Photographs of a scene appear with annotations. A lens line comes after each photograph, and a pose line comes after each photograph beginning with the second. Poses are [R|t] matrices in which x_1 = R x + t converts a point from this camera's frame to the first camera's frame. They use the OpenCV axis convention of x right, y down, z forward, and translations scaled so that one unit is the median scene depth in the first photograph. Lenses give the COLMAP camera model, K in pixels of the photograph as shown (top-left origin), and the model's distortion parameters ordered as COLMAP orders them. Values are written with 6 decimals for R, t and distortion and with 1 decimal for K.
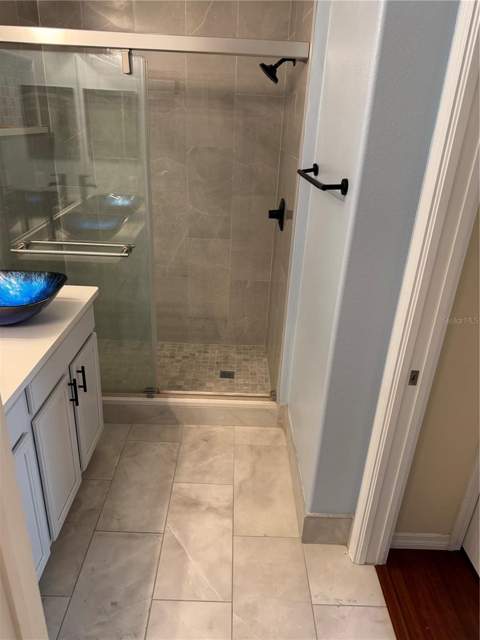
lens RADIAL K [[451.4, 0, 240.0], [0, 451.4, 320.0], [0, 0, 1]] dist [0.083747, -0.103580]
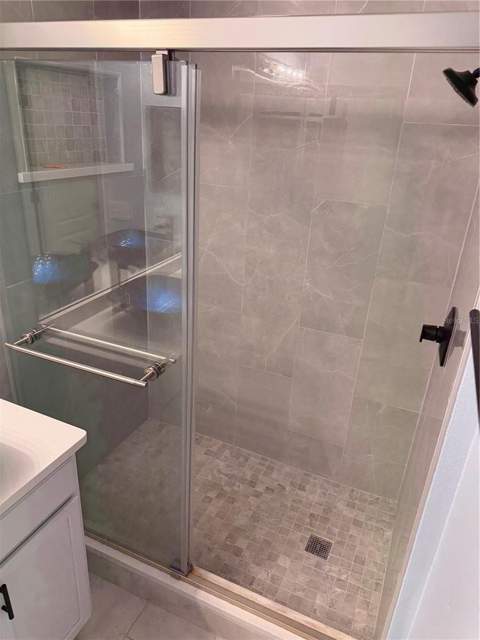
lens RADIAL K [[451.4, 0, 240.0], [0, 451.4, 320.0], [0, 0, 1]] dist [0.083747, -0.103580]
pose [[0.909819, 0.173712, -0.376901, 0.062200], [-0.182499, 0.983126, 0.012574, -0.191959], [0.372725, 0.057344, 0.926168, 0.352955]]
